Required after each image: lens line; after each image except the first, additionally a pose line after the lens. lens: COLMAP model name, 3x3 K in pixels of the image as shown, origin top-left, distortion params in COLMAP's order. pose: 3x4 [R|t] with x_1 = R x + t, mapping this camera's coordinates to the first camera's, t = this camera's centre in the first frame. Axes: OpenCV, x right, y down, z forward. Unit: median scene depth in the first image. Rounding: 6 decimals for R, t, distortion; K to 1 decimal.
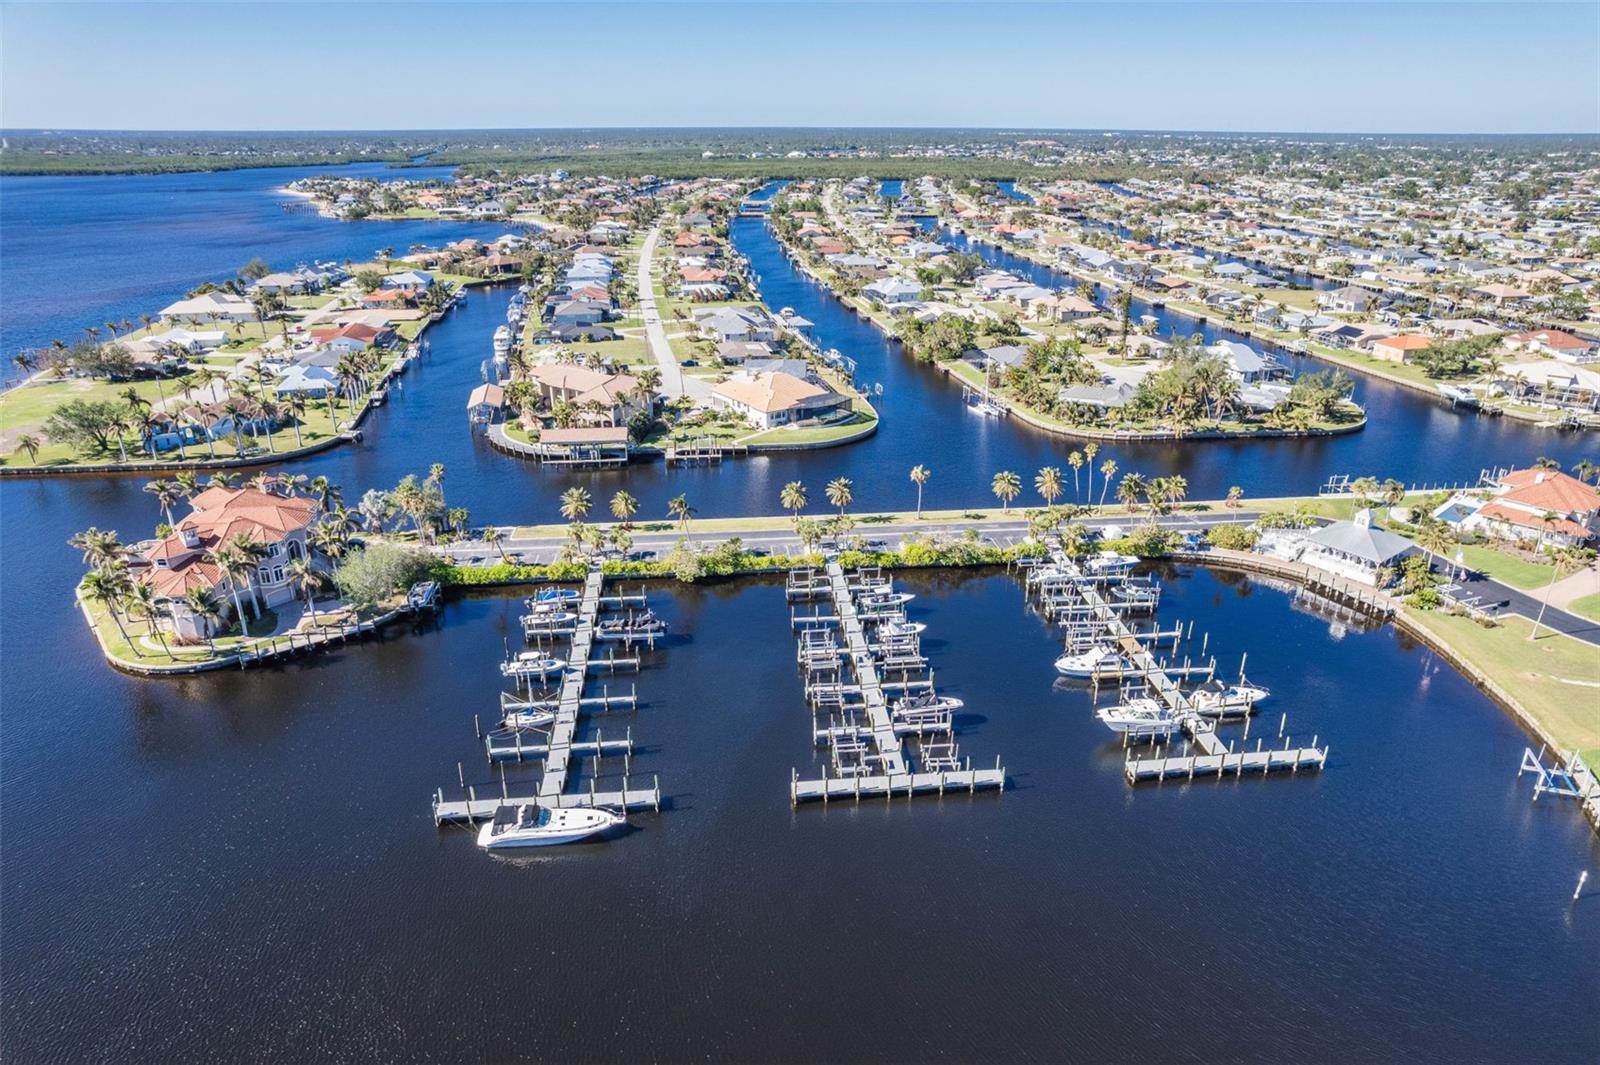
lens RADIAL K [[1035.0, 0, 805.3], [0, 1035.0, 530.2], [0, 0, 1]] dist [-0.073701, 0.066295]
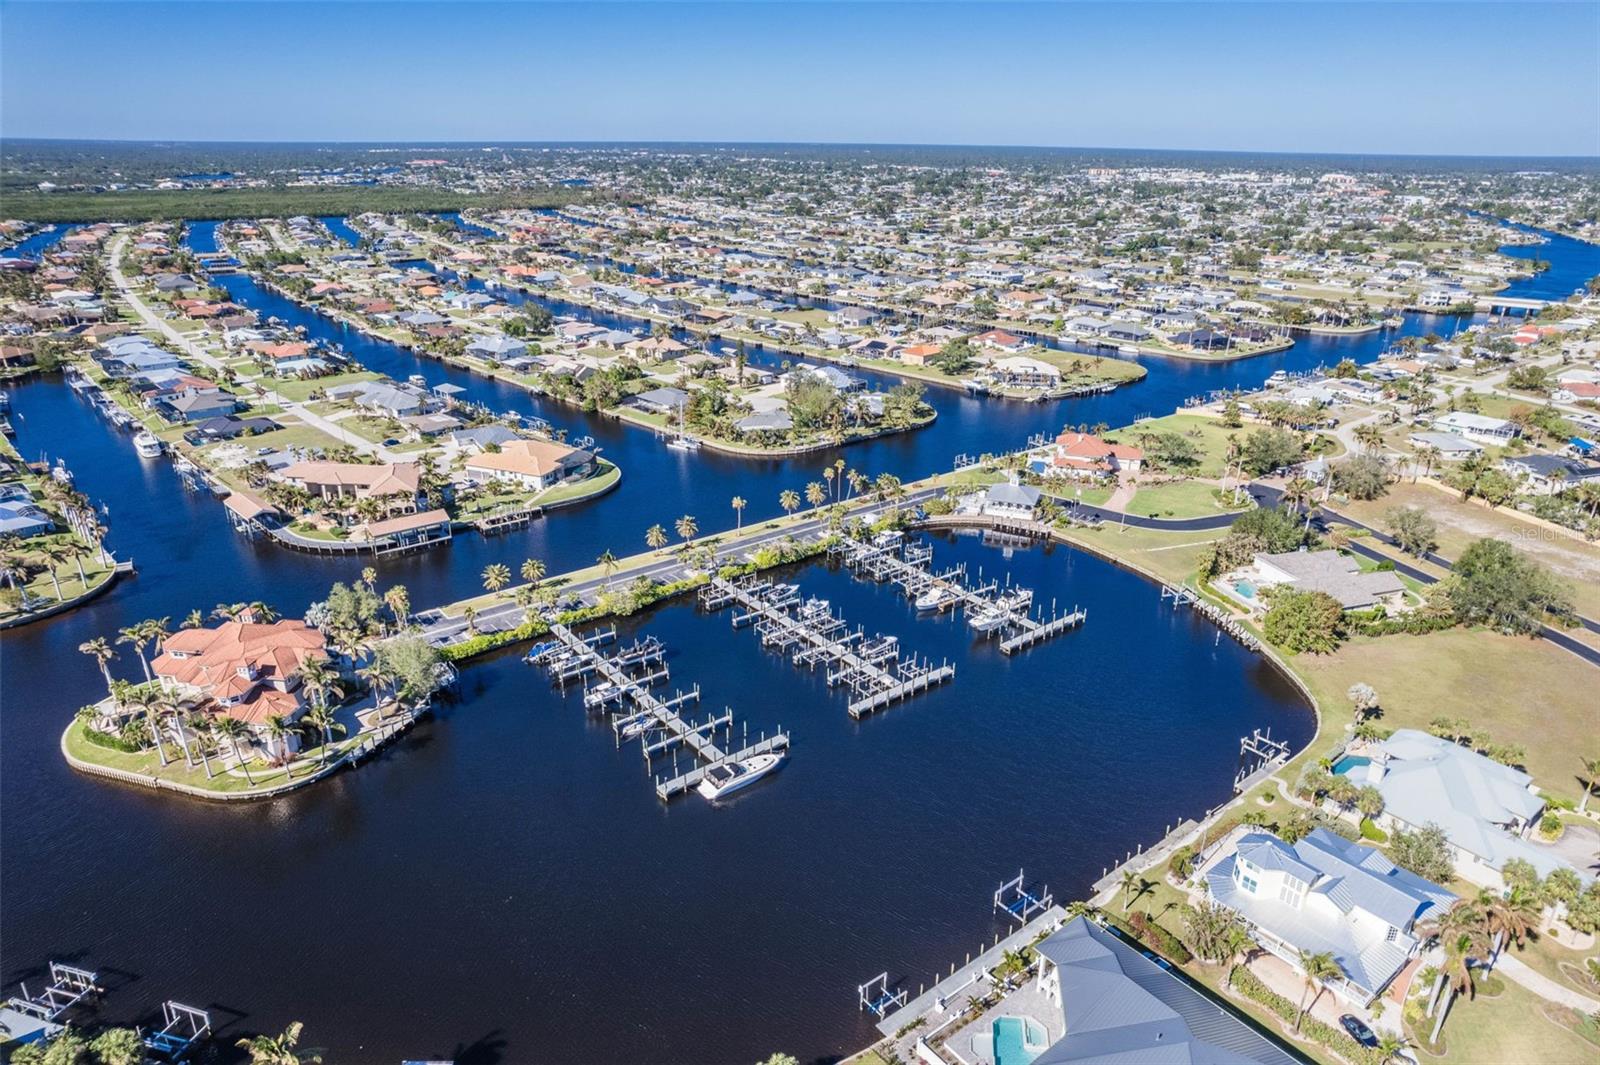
lens RADIAL K [[1035.0, 0, 800.3], [0, 1035.0, 532.6], [0, 0, 1]] dist [-0.073701, 0.066295]
pose [[0.846848, -0.188120, 0.497452, -0.379842], [0.191723, 0.980445, 0.044388, -0.045938], [-0.496075, 0.057783, 0.866355, -0.157311]]
